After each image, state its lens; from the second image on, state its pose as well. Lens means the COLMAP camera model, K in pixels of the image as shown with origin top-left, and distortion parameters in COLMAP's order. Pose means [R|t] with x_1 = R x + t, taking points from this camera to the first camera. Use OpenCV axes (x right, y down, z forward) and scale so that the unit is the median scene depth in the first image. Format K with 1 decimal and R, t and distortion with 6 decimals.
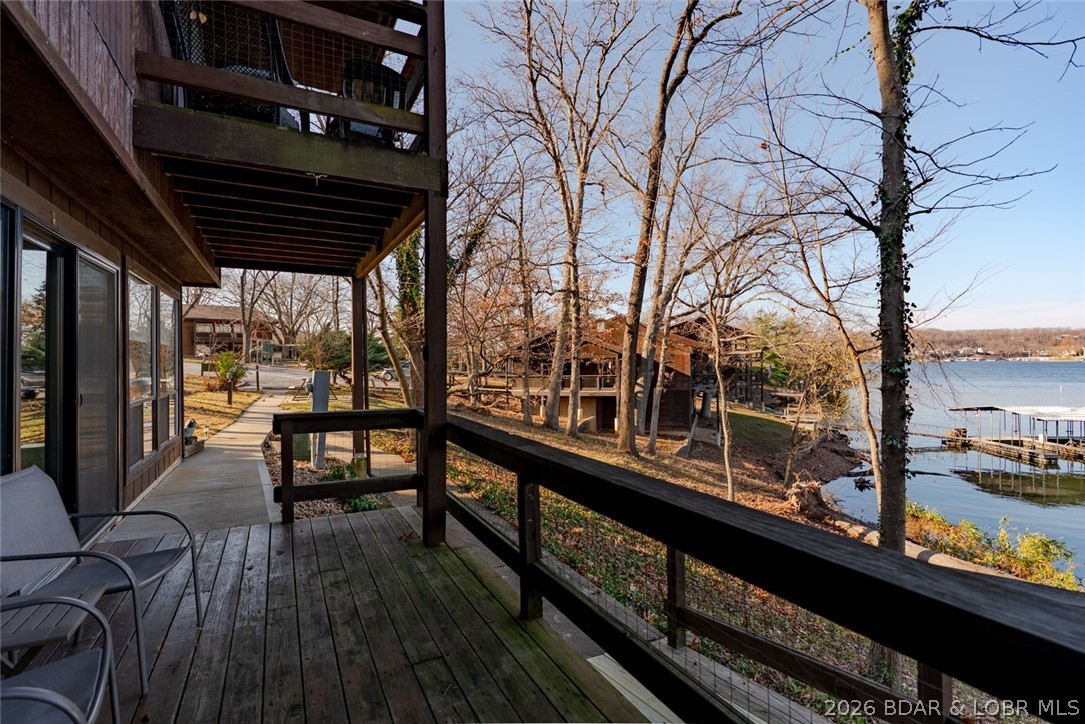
lens RADIAL K [[491.8, 0, 548.5], [0, 491.8, 361.5], [0, 0, 1]] dist [-0.012851, 0.004170]
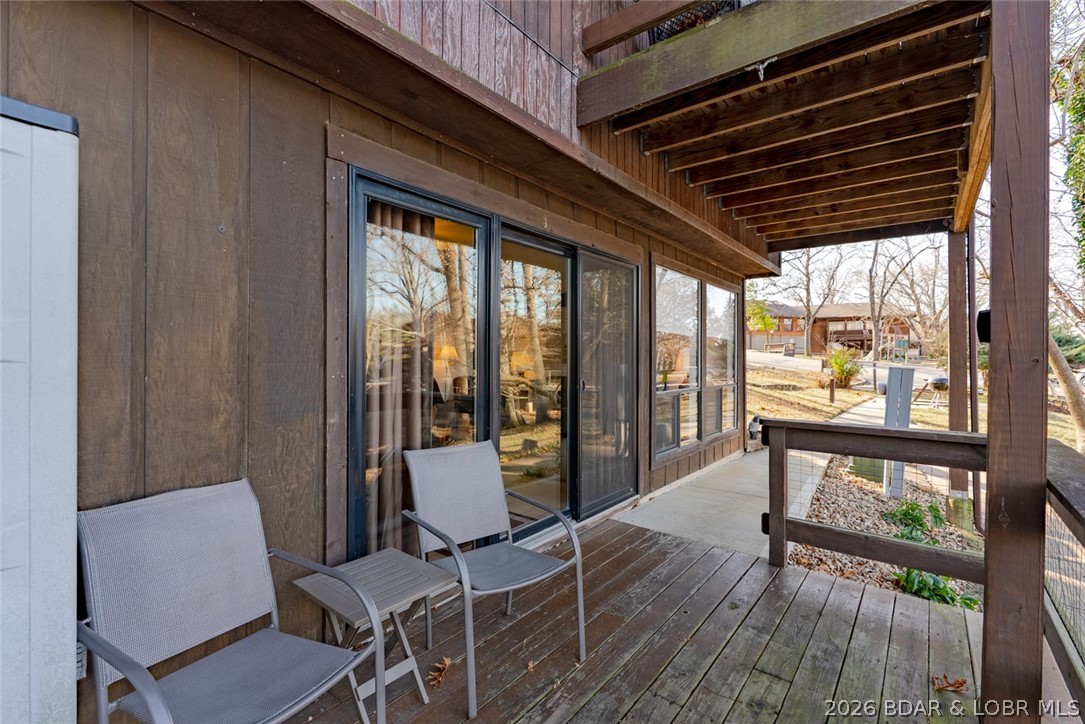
lens RADIAL K [[491.8, 0, 530.7], [0, 491.8, 359.5], [0, 0, 1]] dist [-0.012851, 0.004170]
pose [[0.379406, 0.003369, -0.925224, 0.003980], [-0.002985, 0.999993, 0.002417, 0.003318], [0.925225, 0.001845, 0.379413, 0.086873]]
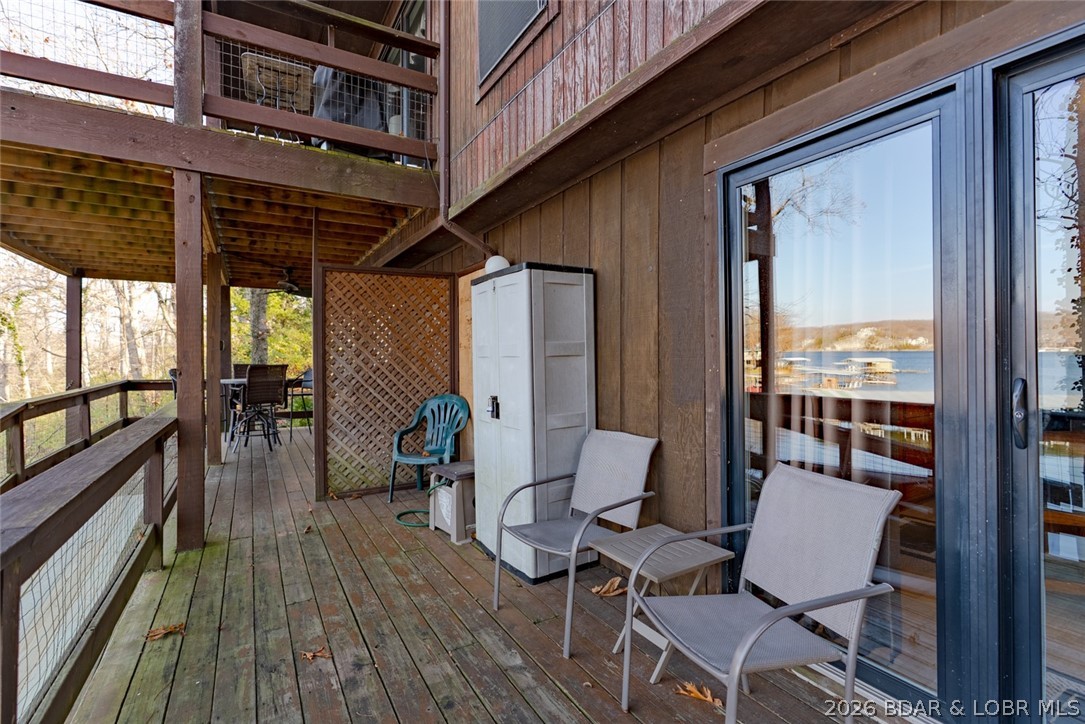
lens RADIAL K [[491.8, 0, 544.3], [0, 491.8, 359.3], [0, 0, 1]] dist [-0.012851, 0.004170]
pose [[-0.999160, 0.009547, -0.039853, -0.073219], [0.009469, 0.999953, 0.002138, 0.004200], [0.039872, 0.001759, -0.999203, 0.214816]]
